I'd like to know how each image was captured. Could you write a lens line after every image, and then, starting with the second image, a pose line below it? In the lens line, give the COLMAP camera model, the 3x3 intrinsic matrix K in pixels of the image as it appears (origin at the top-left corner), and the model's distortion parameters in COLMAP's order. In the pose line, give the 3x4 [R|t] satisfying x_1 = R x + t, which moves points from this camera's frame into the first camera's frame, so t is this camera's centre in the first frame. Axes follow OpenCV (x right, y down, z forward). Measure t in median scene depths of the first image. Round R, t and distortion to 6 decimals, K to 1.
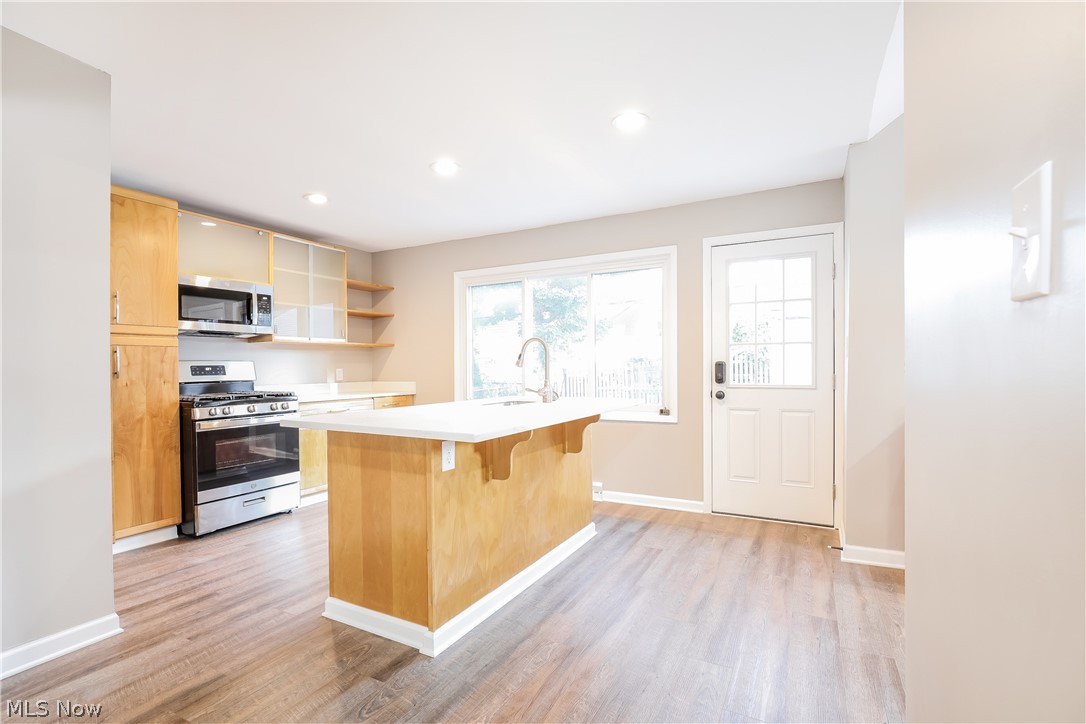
lens RADIAL K [[500.4, 0, 544.3], [0, 500.4, 367.6], [0, 0, 1]] dist [-0.002938, 0.000220]
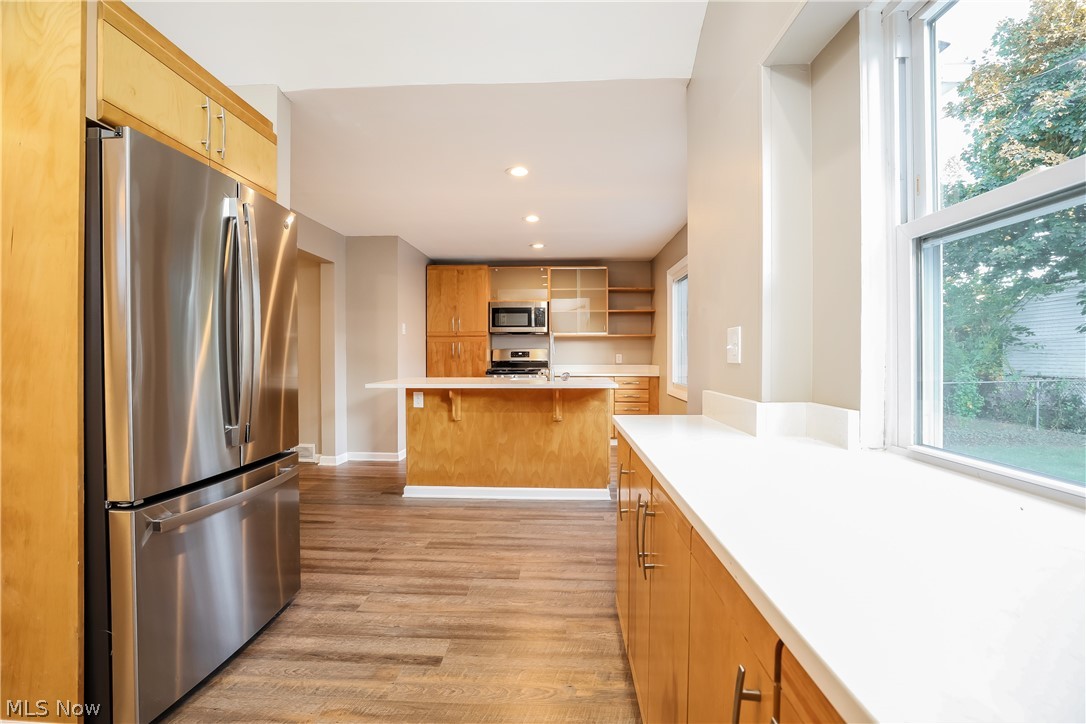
lens RADIAL K [[500.4, 0, 541.2], [0, 500.4, 355.9], [0, 0, 1]] dist [-0.002938, 0.000220]
pose [[0.438264, 0.012132, -0.898765, 0.968520], [-0.006009, 0.999926, 0.010567, -0.008750], [0.898826, 0.000770, 0.438304, 0.325011]]
